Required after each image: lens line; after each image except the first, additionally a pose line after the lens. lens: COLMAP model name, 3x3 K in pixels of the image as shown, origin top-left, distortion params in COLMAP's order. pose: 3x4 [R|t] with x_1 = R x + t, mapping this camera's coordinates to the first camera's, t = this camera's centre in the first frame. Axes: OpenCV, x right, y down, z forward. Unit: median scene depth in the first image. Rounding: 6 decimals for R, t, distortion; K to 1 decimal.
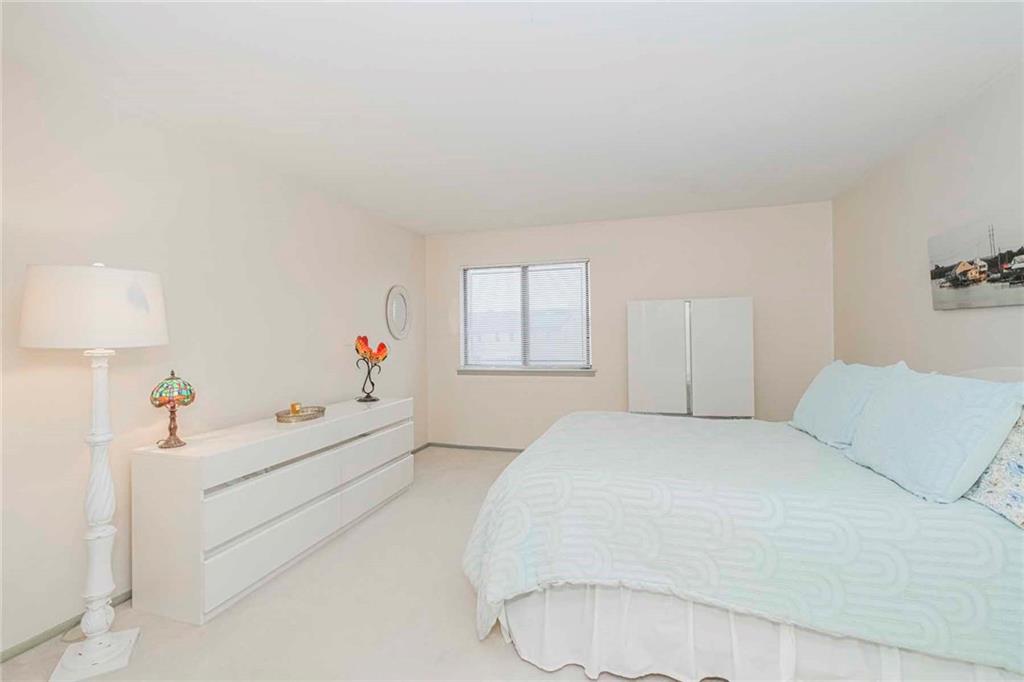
lens RADIAL K [[436.6, 0, 511.2], [0, 436.6, 338.4], [0, 0, 1]] dist [-0.003889, -0.000647]
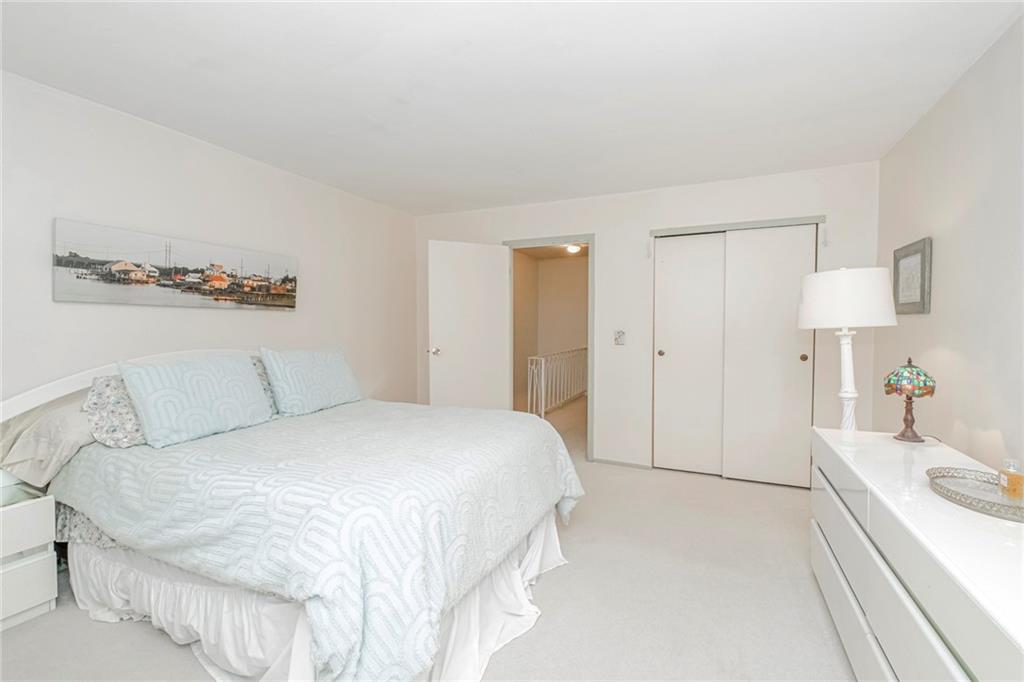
lens RADIAL K [[436.6, 0, 511.9], [0, 436.6, 333.3], [0, 0, 1]] dist [-0.003889, -0.000647]
pose [[-0.993561, 0.009906, 0.112861, -0.047771], [0.013085, 0.999537, 0.027458, -0.014081], [-0.112537, 0.028758, -0.993231, 2.093988]]
